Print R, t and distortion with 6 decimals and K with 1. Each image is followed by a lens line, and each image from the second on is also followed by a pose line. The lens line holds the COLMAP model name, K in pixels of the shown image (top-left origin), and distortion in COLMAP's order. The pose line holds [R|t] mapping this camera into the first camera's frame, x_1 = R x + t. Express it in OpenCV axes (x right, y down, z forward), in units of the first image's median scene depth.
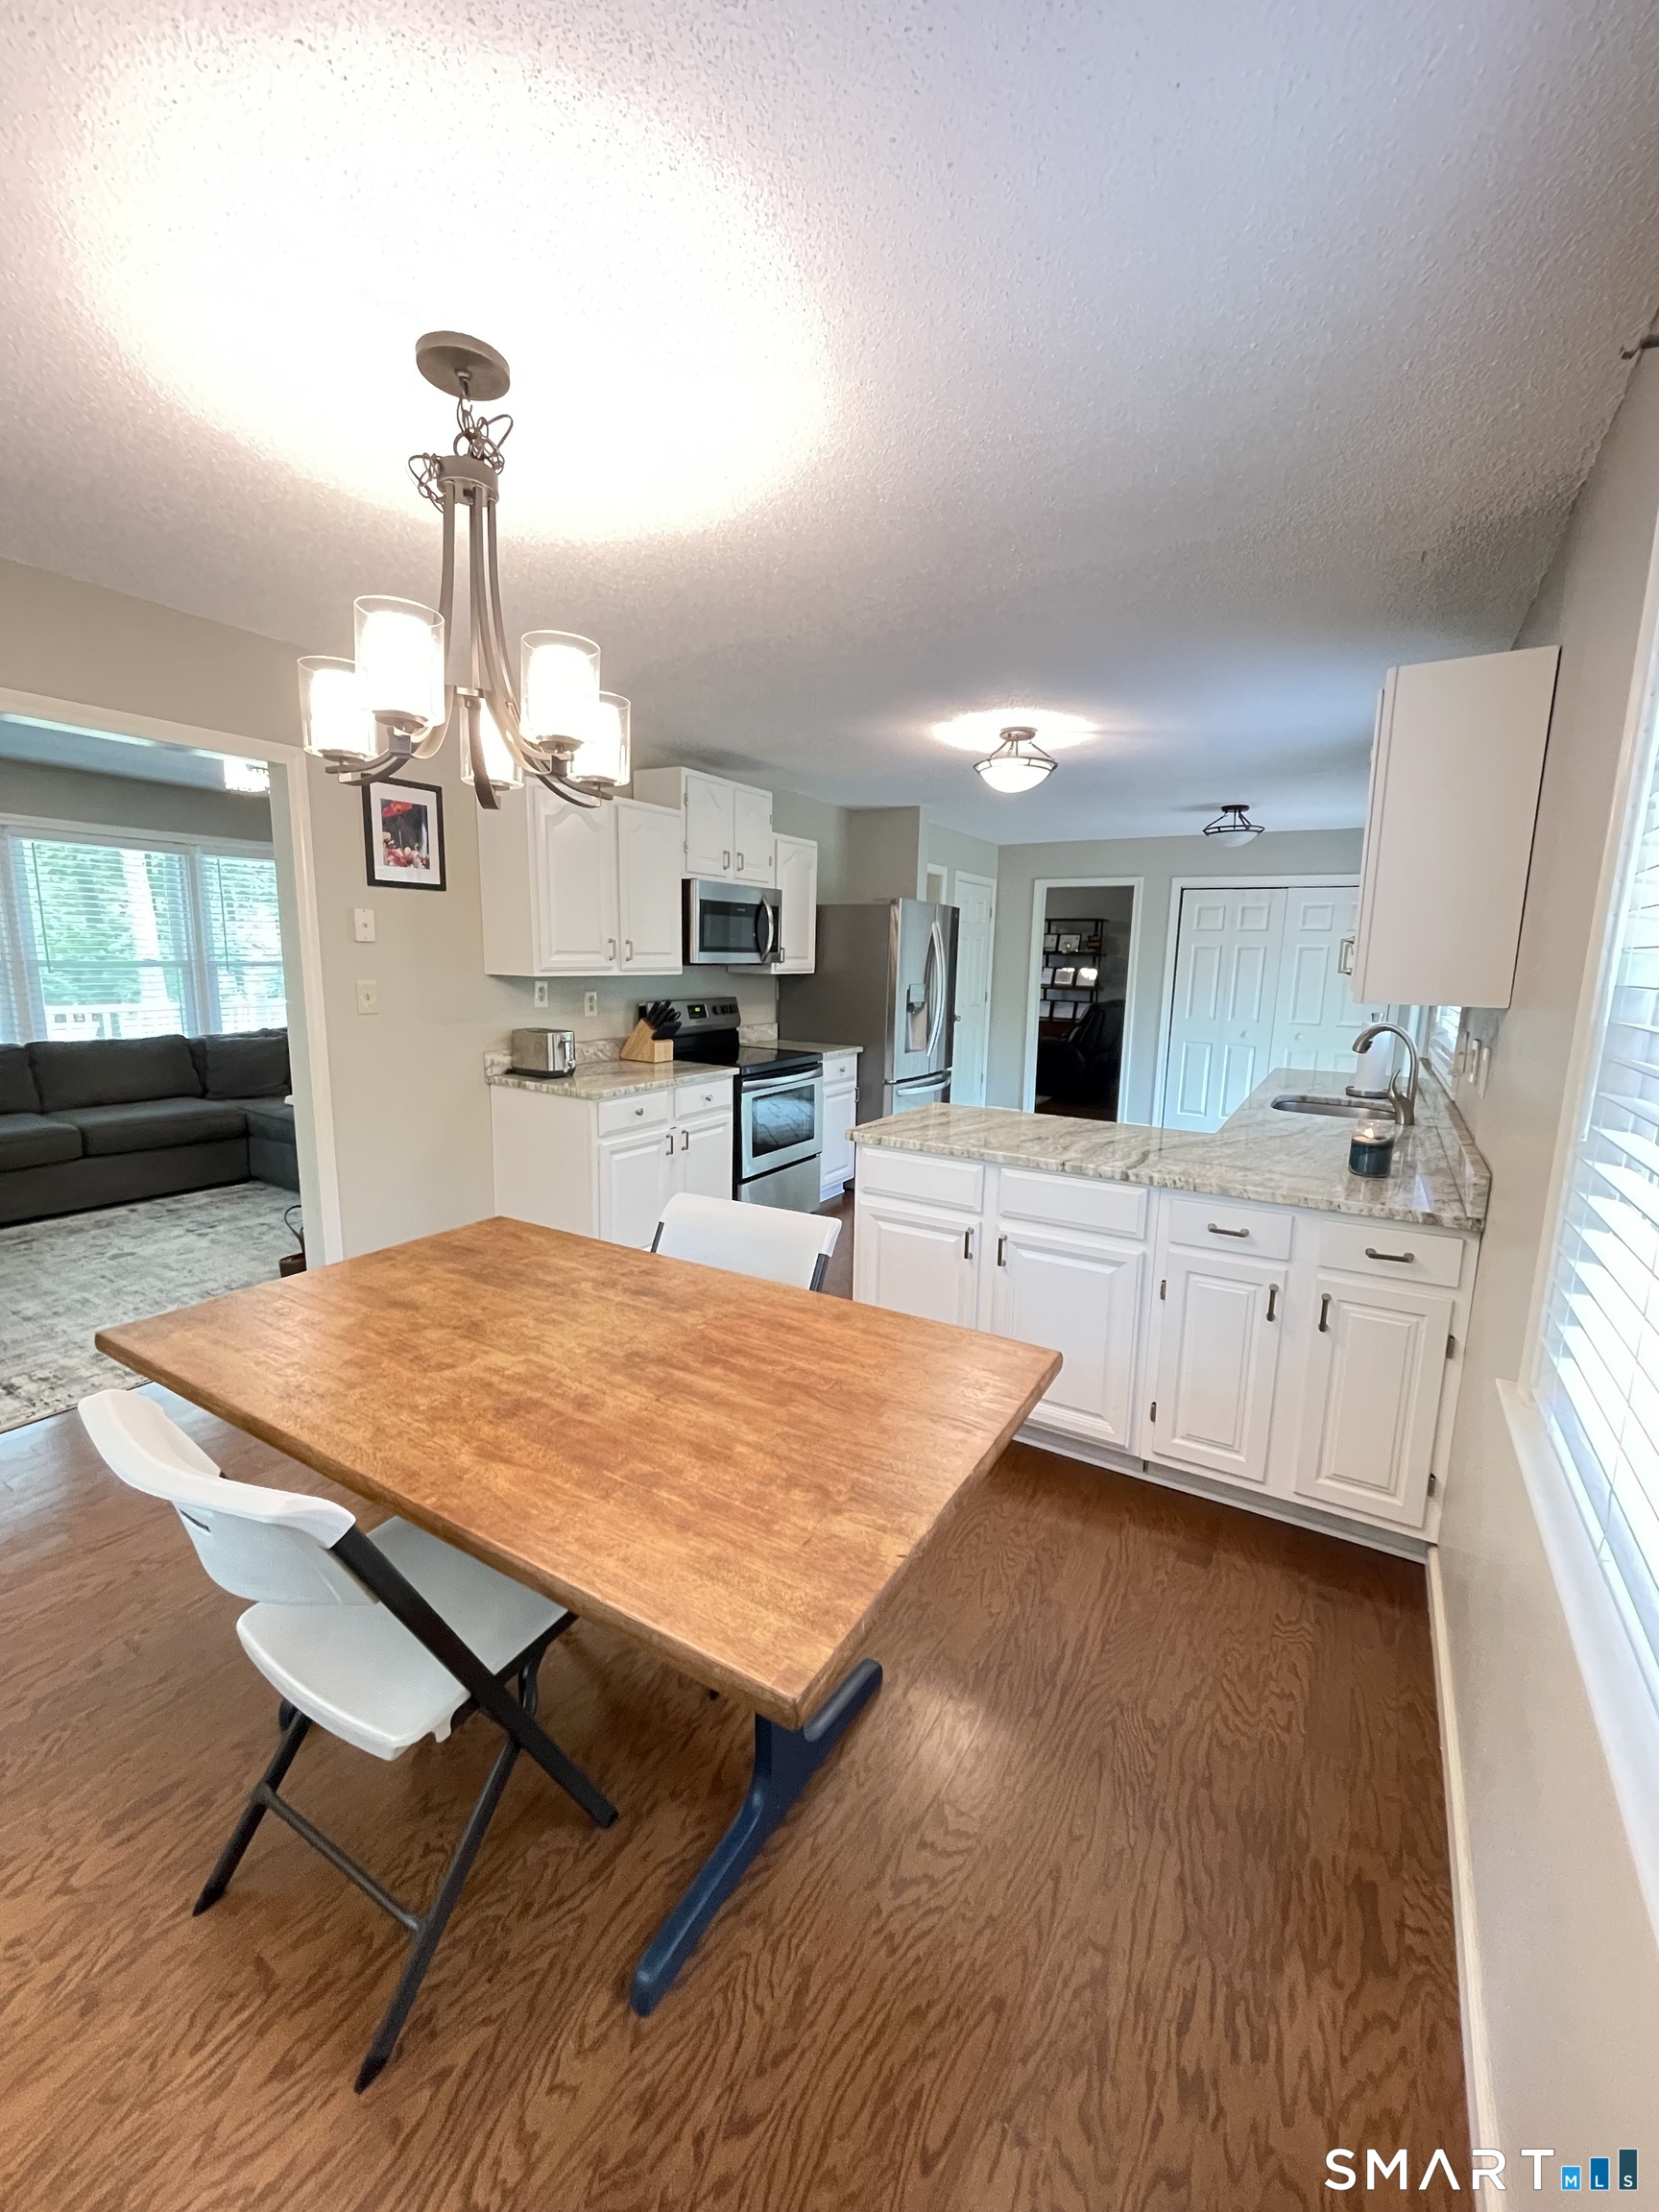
lens RADIAL K [[889.9, 0, 823.2], [0, 889.9, 1102.1], [0, 0, 1]] dist [-0.000641, -0.000120]
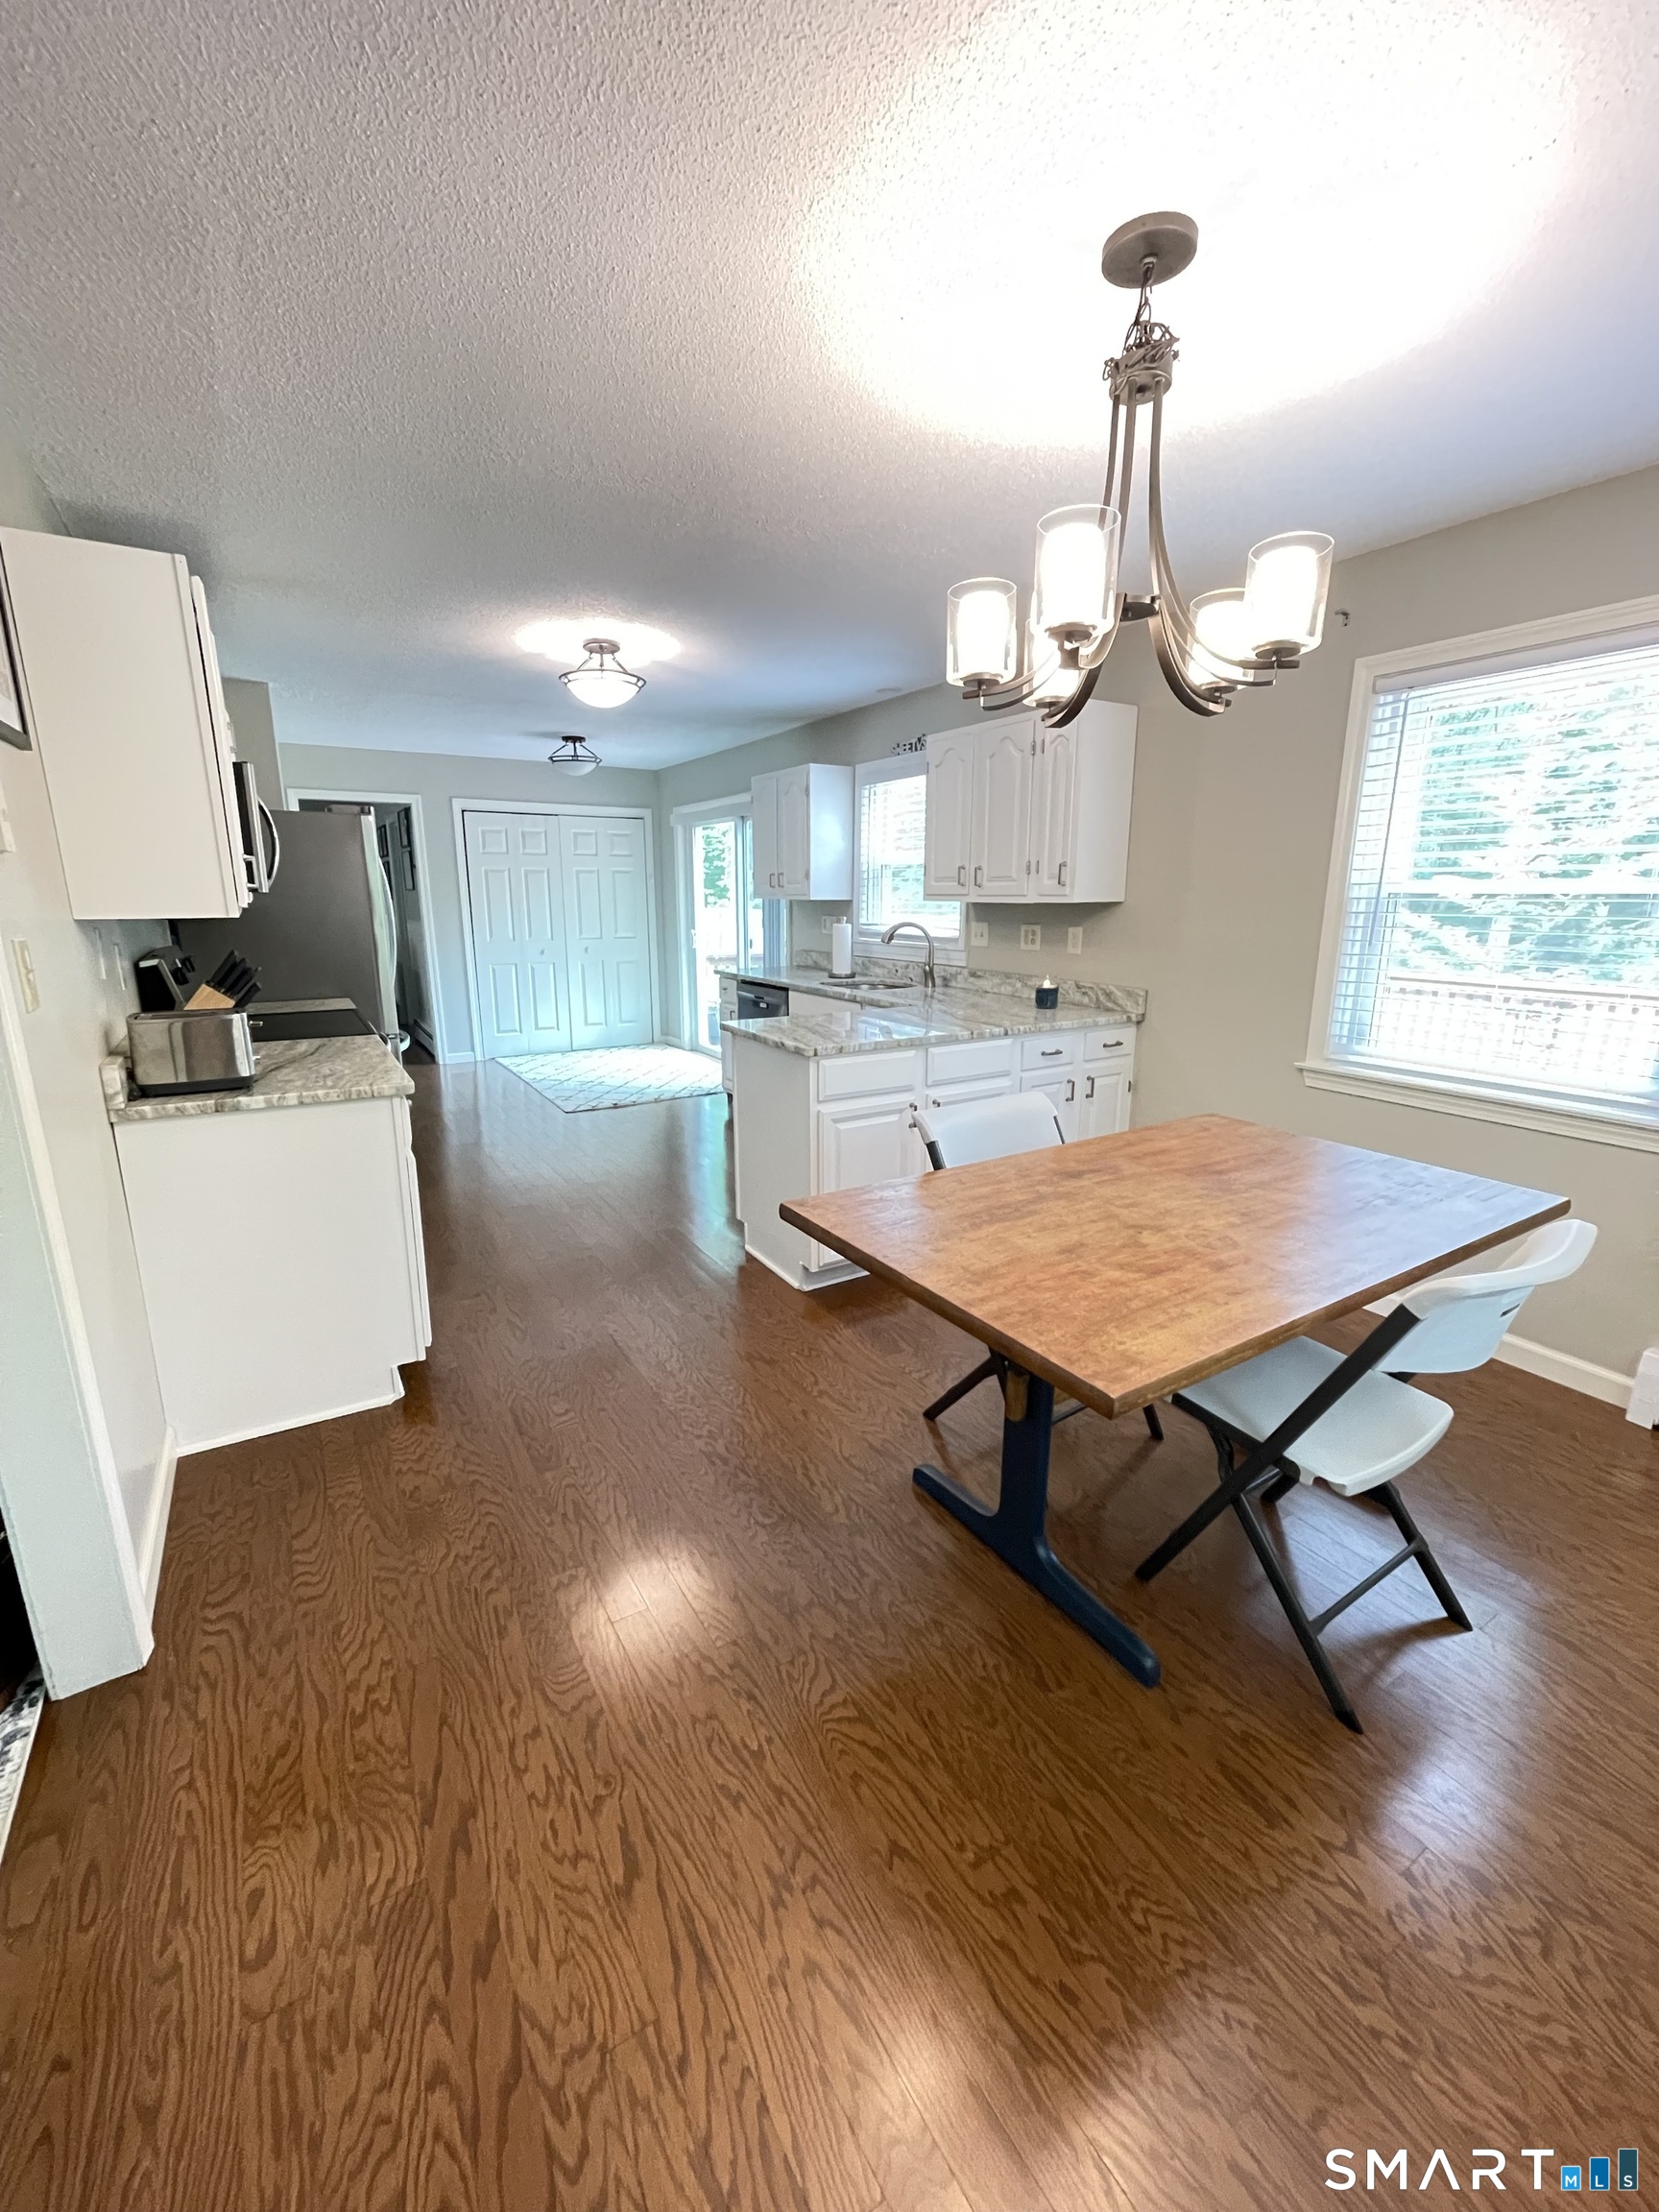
lens RADIAL K [[889.9, 0, 825.5], [0, 889.9, 1102.6], [0, 0, 1]] dist [-0.000641, -0.000120]
pose [[0.451780, -0.223927, 0.863569, -0.744451], [0.153452, 0.973065, 0.172040, -0.068483], [-0.878833, 0.054793, 0.473973, 0.419178]]
